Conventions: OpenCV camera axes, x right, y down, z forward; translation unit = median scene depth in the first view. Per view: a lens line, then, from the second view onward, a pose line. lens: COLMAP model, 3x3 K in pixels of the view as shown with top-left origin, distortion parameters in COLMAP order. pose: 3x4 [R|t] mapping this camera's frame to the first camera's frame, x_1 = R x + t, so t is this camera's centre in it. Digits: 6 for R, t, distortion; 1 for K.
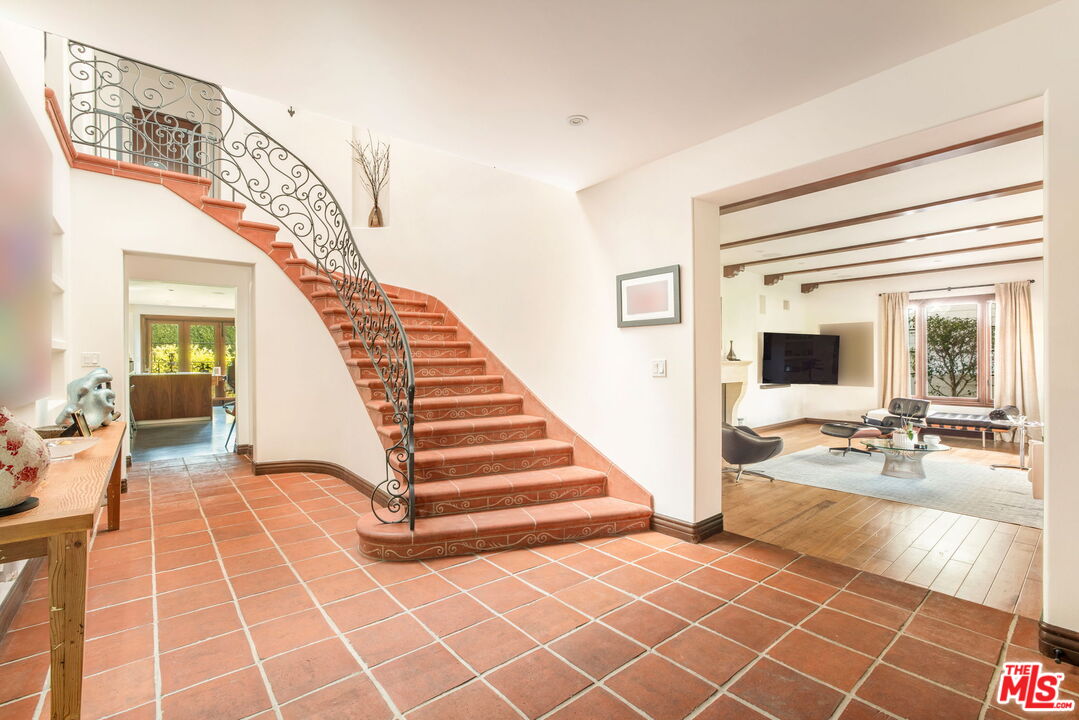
lens RADIAL K [[469.9, 0, 551.0], [0, 469.9, 360.6], [0, 0, 1]] dist [-0.002969, 0.001433]
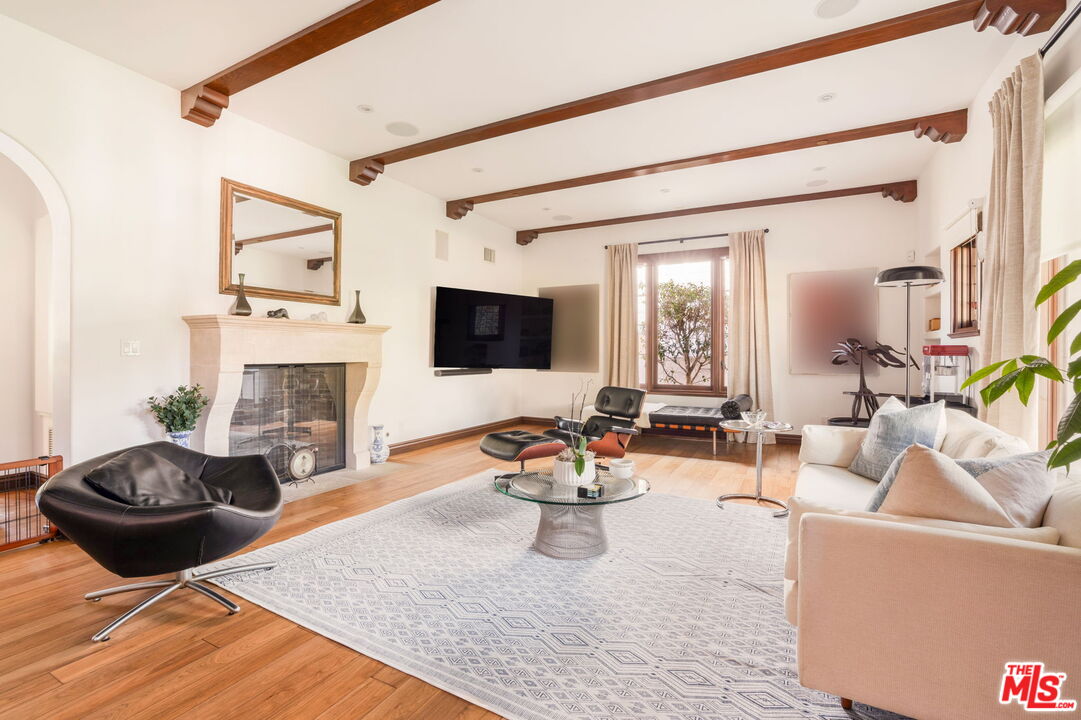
lens RADIAL K [[470.8, 0, 536.5], [0, 470.8, 356.9], [0, 0, 1]] dist [-0.002969, 0.001433]
pose [[0.935600, 0.002763, 0.353052, 0.380836], [-0.004621, 0.999980, 0.004422, 0.032739], [-0.353033, -0.005769, 0.935593, 0.390272]]
